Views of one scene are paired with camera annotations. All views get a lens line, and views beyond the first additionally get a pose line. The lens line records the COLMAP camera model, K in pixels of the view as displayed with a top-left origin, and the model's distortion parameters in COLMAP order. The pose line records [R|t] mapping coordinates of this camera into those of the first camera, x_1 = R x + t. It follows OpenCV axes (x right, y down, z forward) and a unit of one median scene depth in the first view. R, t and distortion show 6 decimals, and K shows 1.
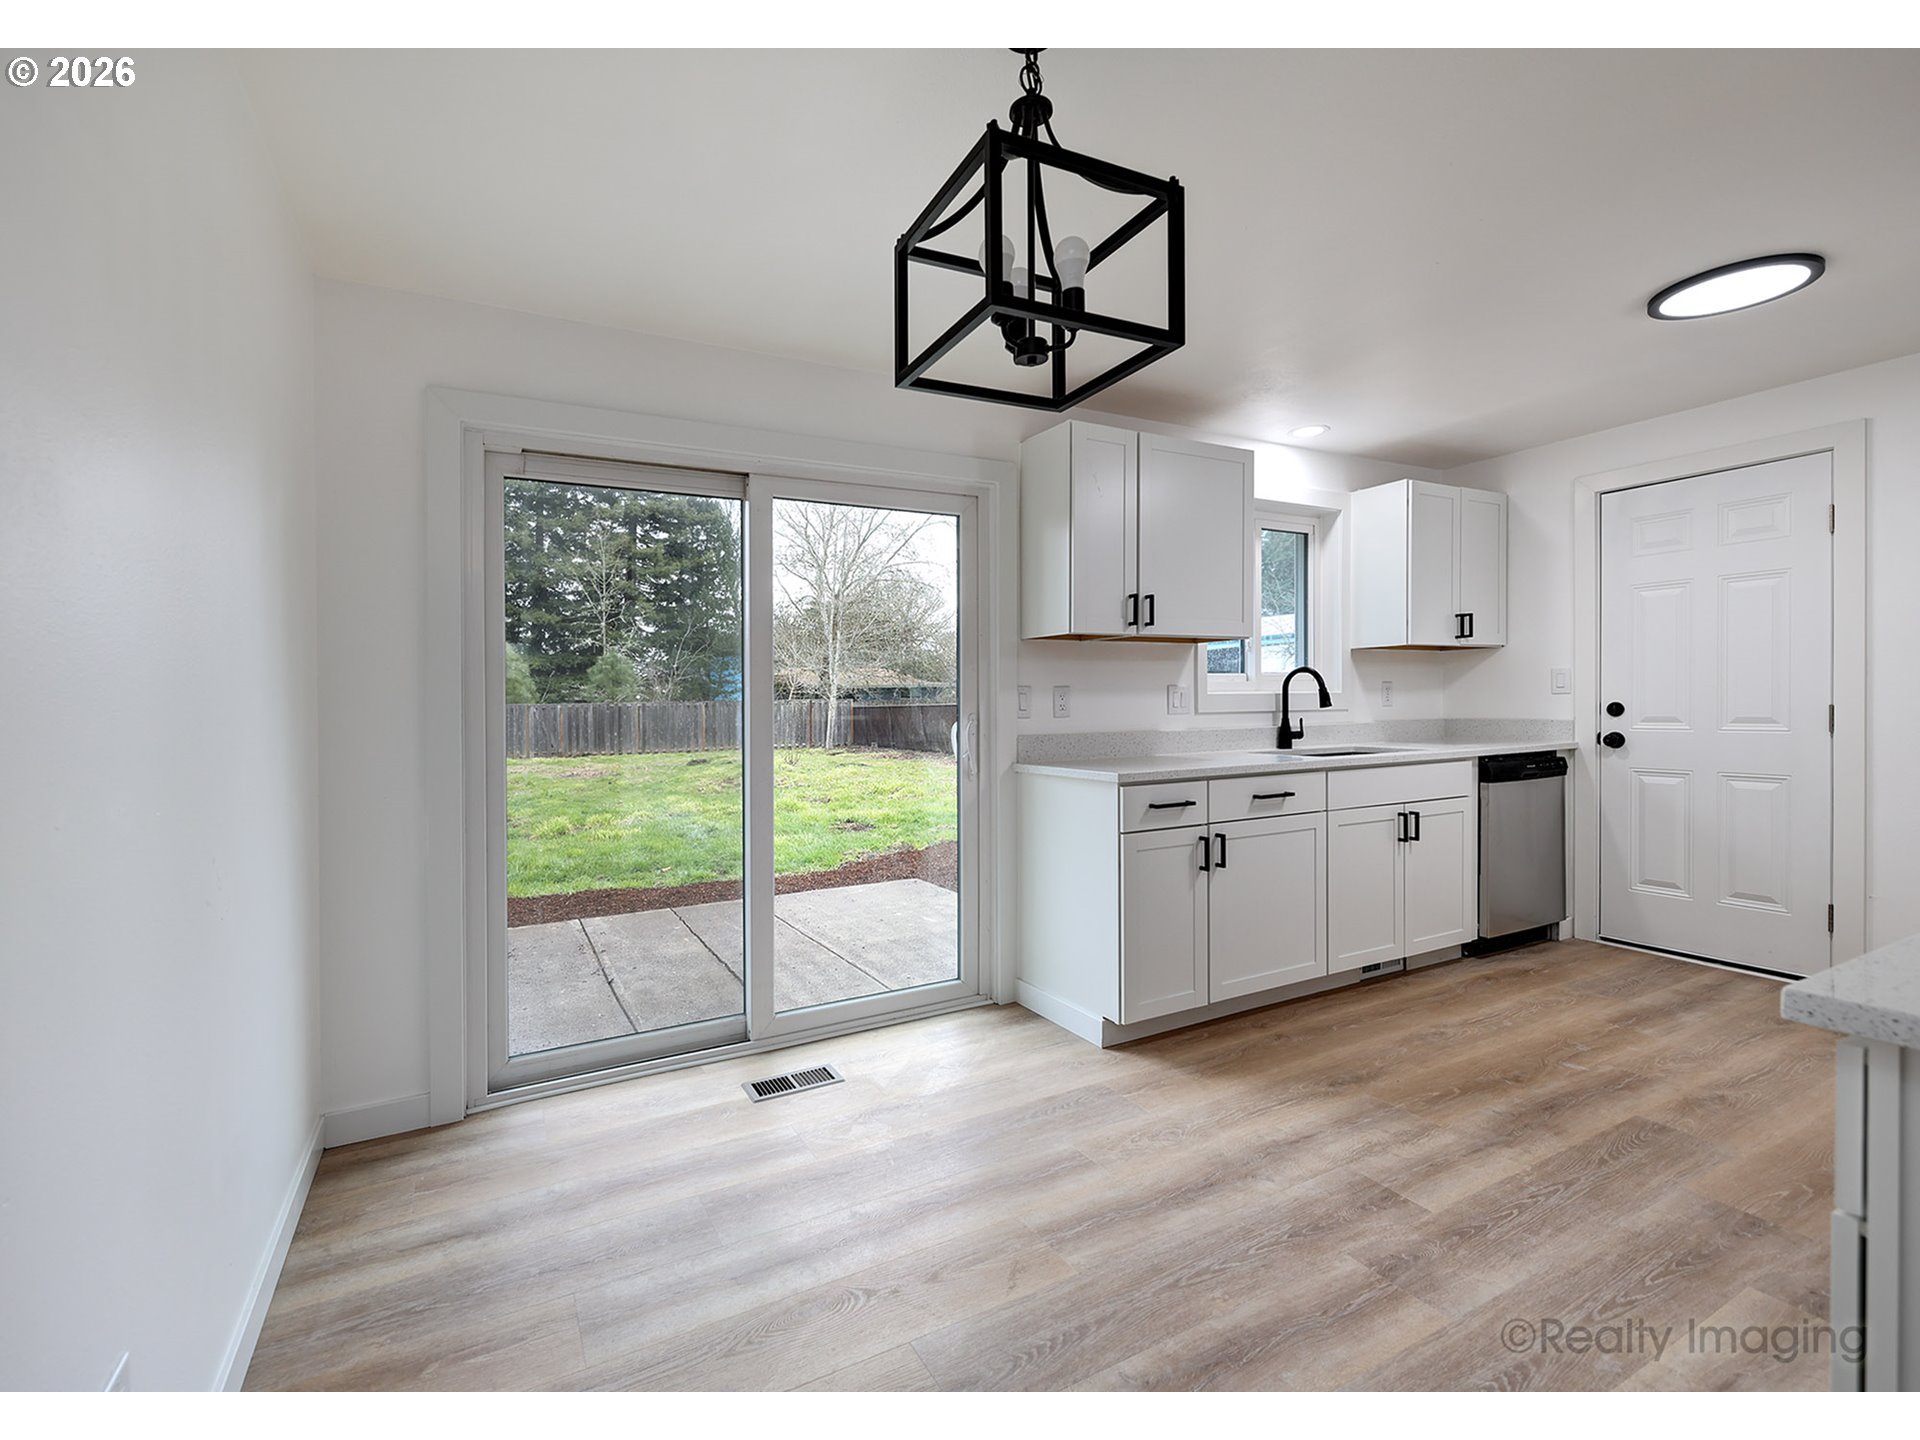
lens RADIAL K [[857.9, 0, 911.5], [0, 857.9, 709.9], [0, 0, 1]] dist [-0.001689, -0.000178]
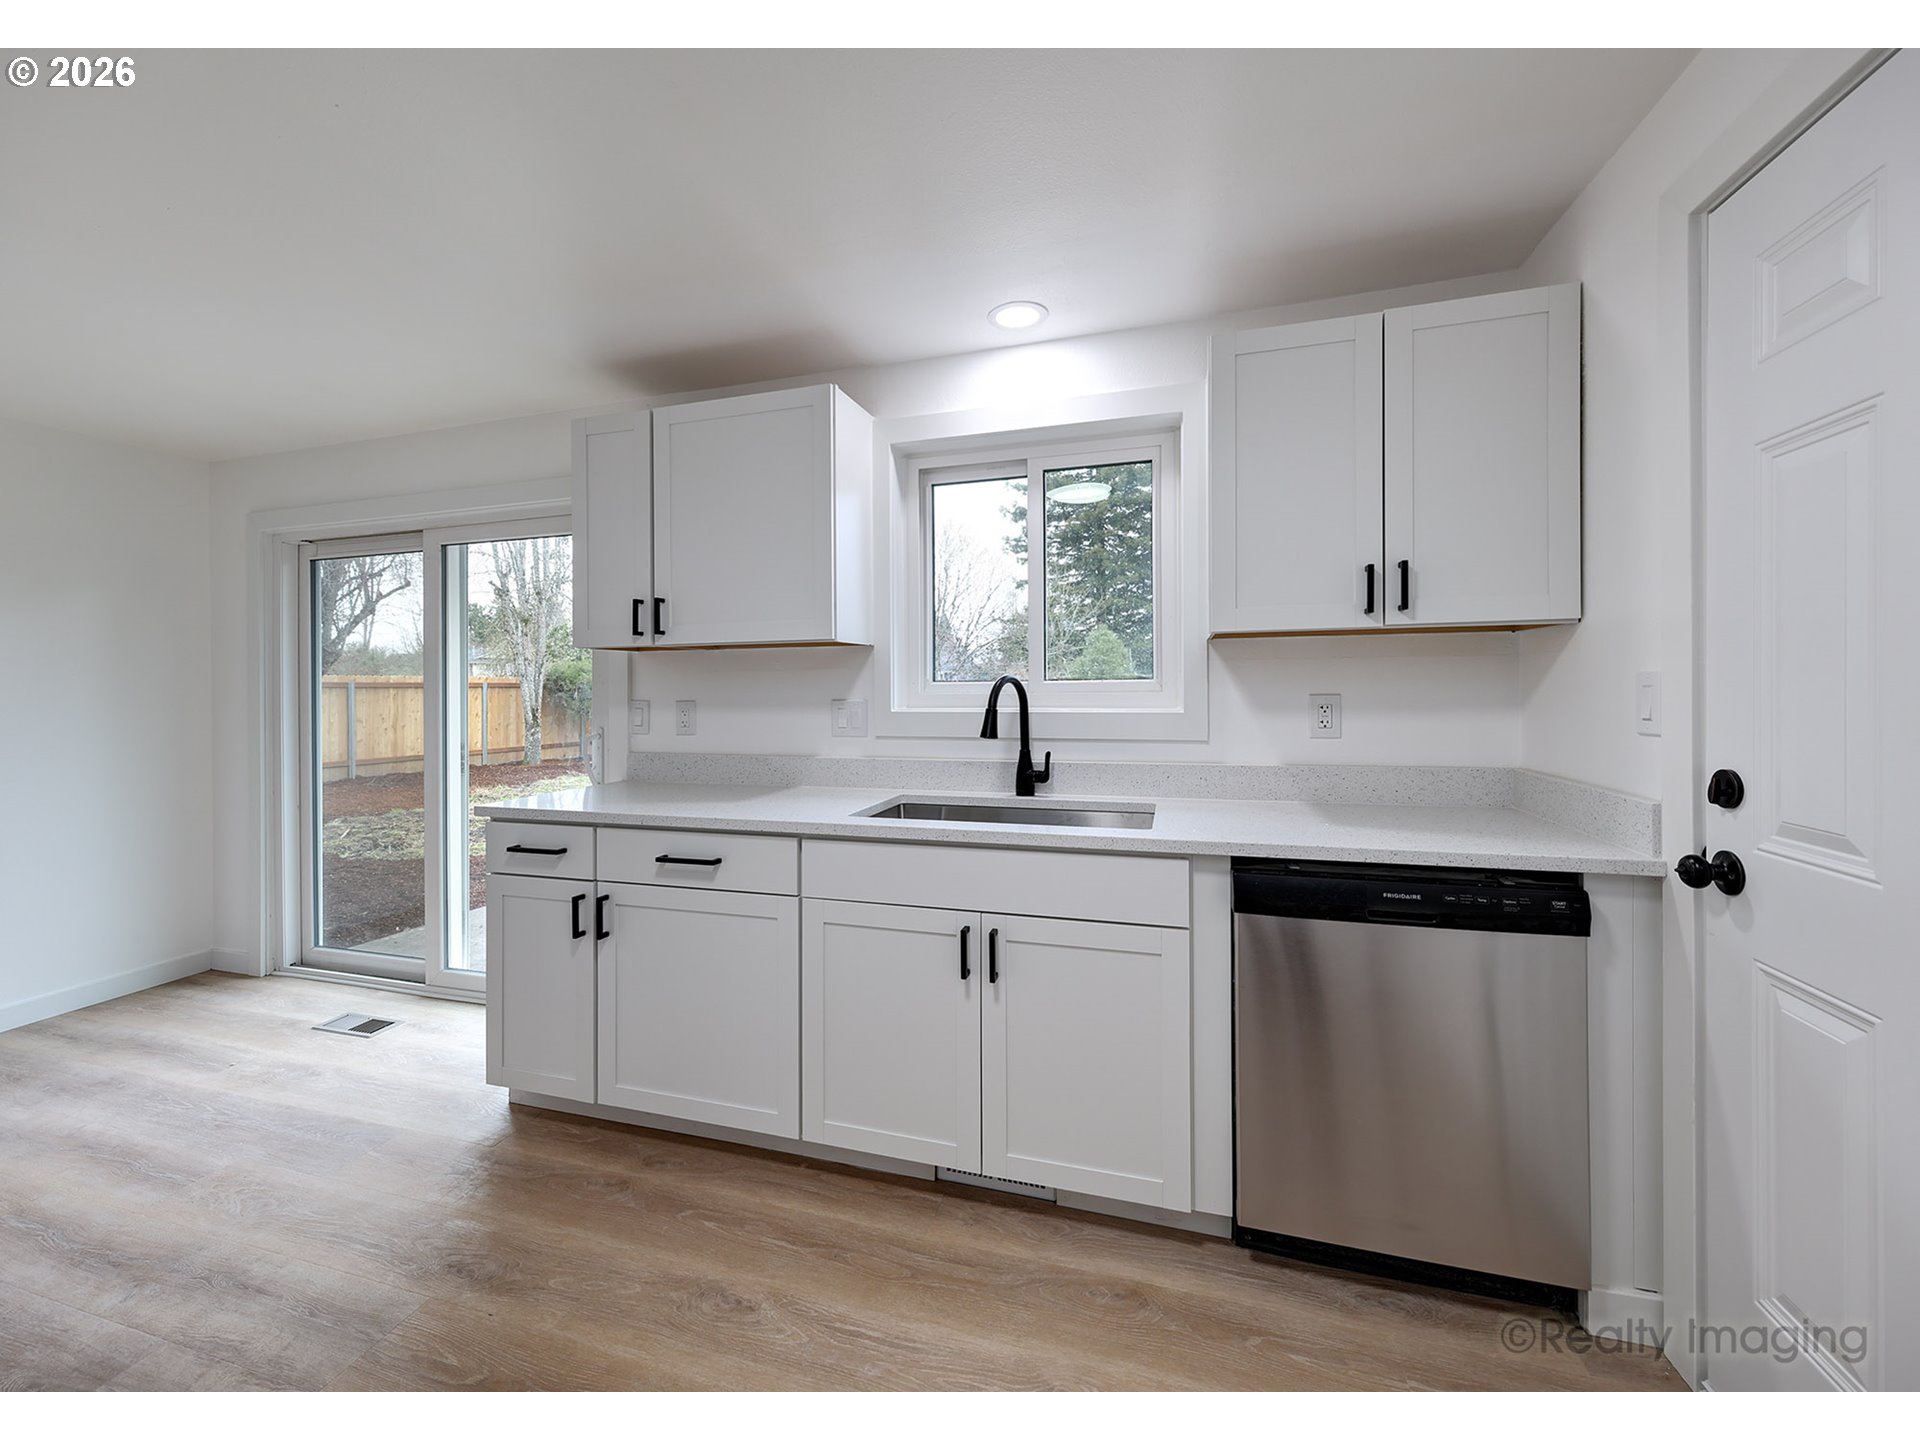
lens RADIAL K [[749.5, 0, 935.0], [0, 749.5, 676.8], [0, 0, 1]] dist [-0.001259, -0.000267]
pose [[0.718502, 0.002340, -0.695521, 0.992185], [-0.009012, 0.999942, -0.005946, -0.054440], [0.695467, 0.010541, 0.718481, 0.659889]]
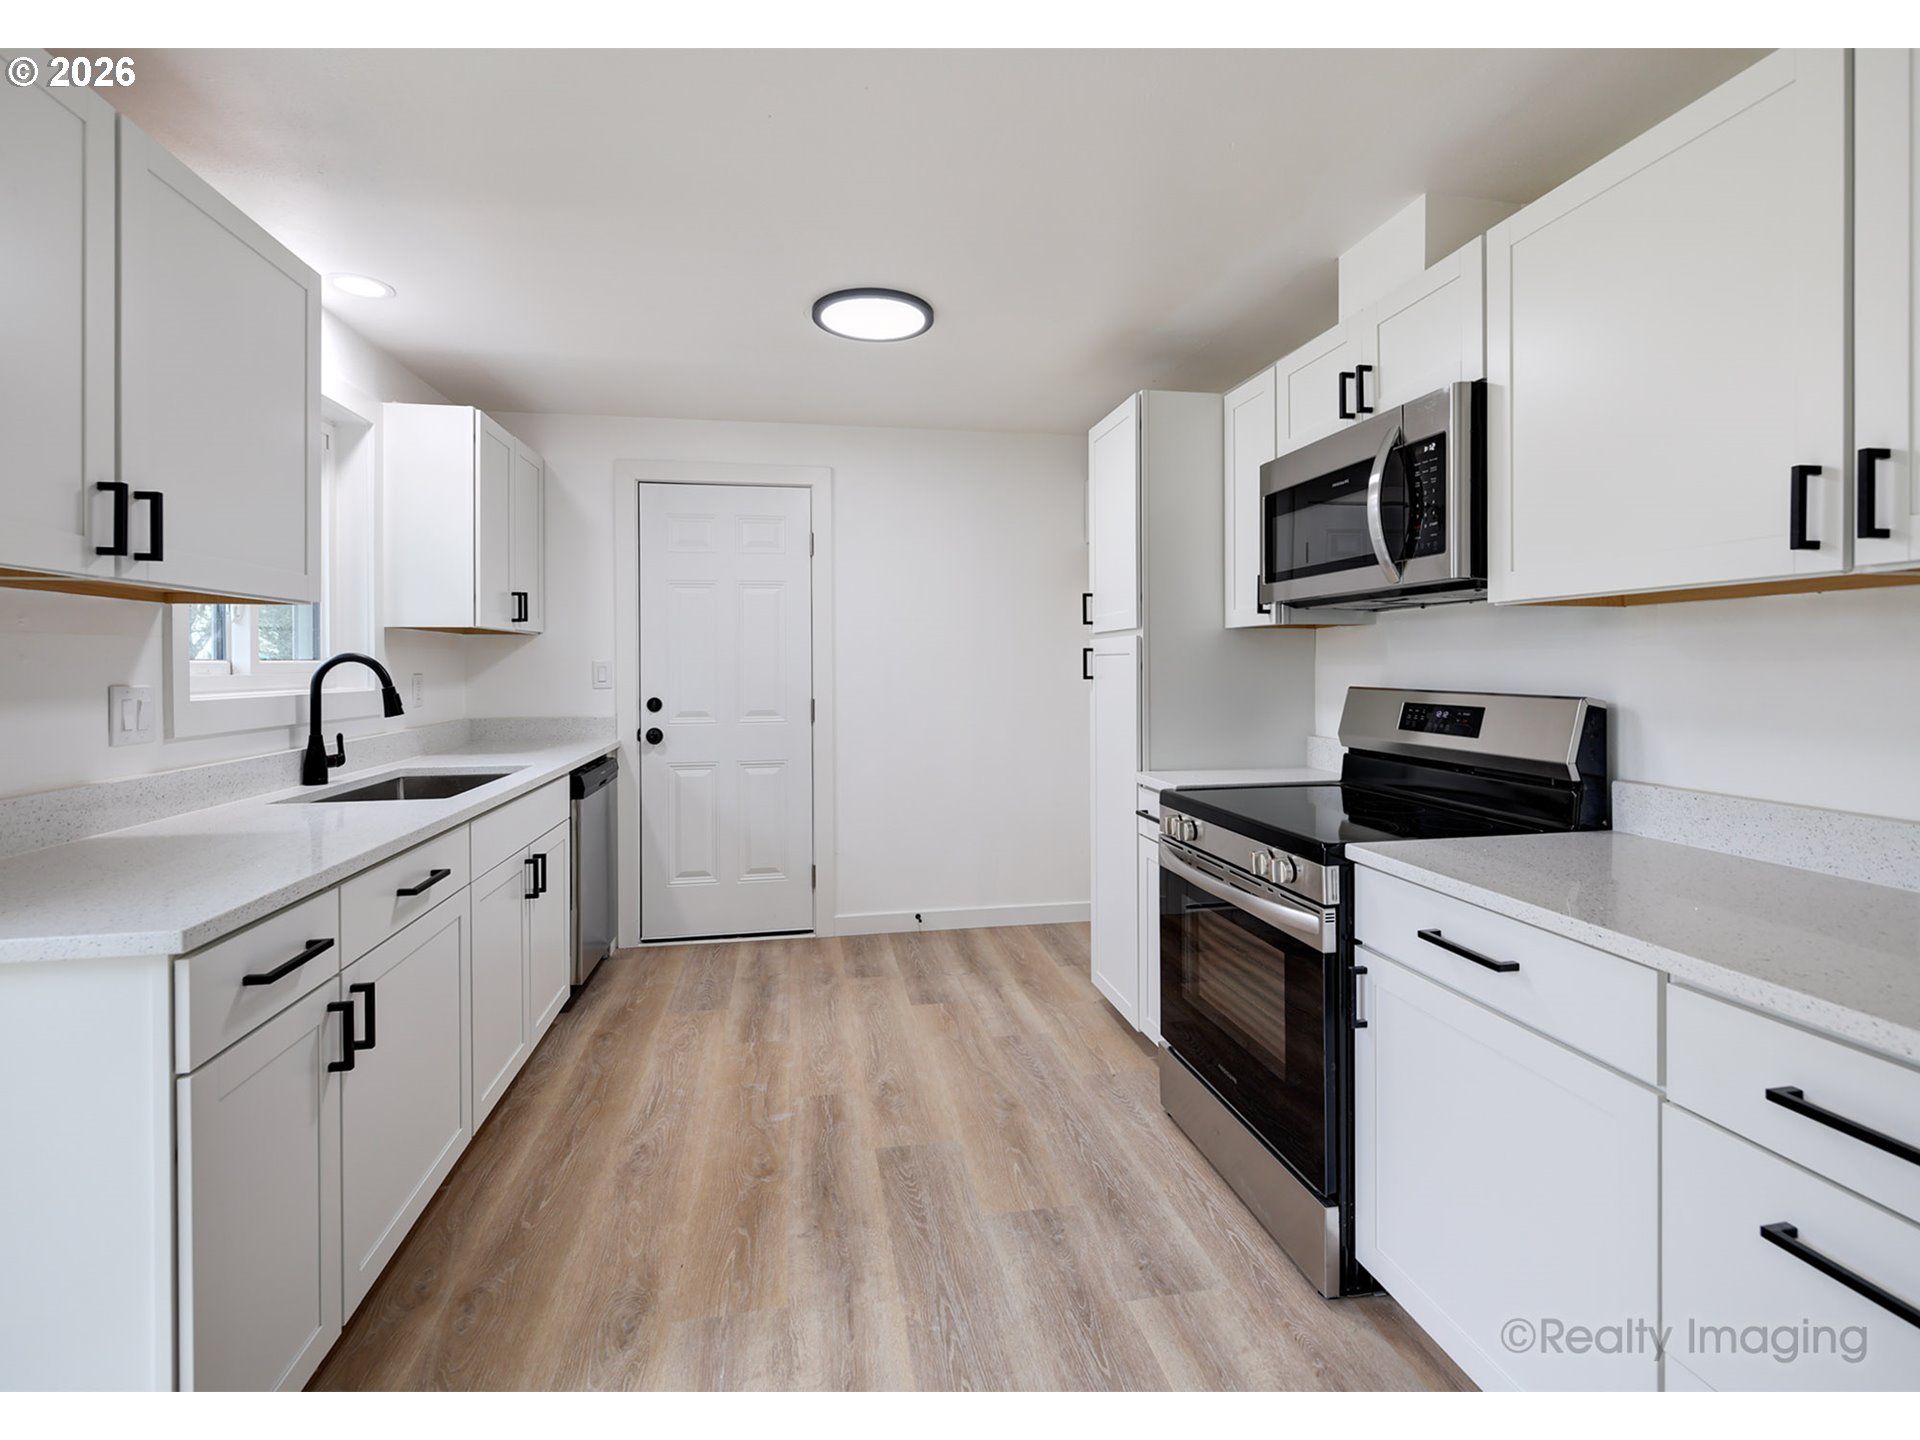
lens RADIAL K [[866.0, 0, 954.2], [0, 866.0, 679.8], [0, 0, 1]] dist [-0.001003, -0.000256]
pose [[0.297899, -0.003426, 0.954591, -0.027442], [0.010395, 0.999946, 0.000345, -0.032054], [-0.954541, 0.009820, 0.297919, 0.466682]]
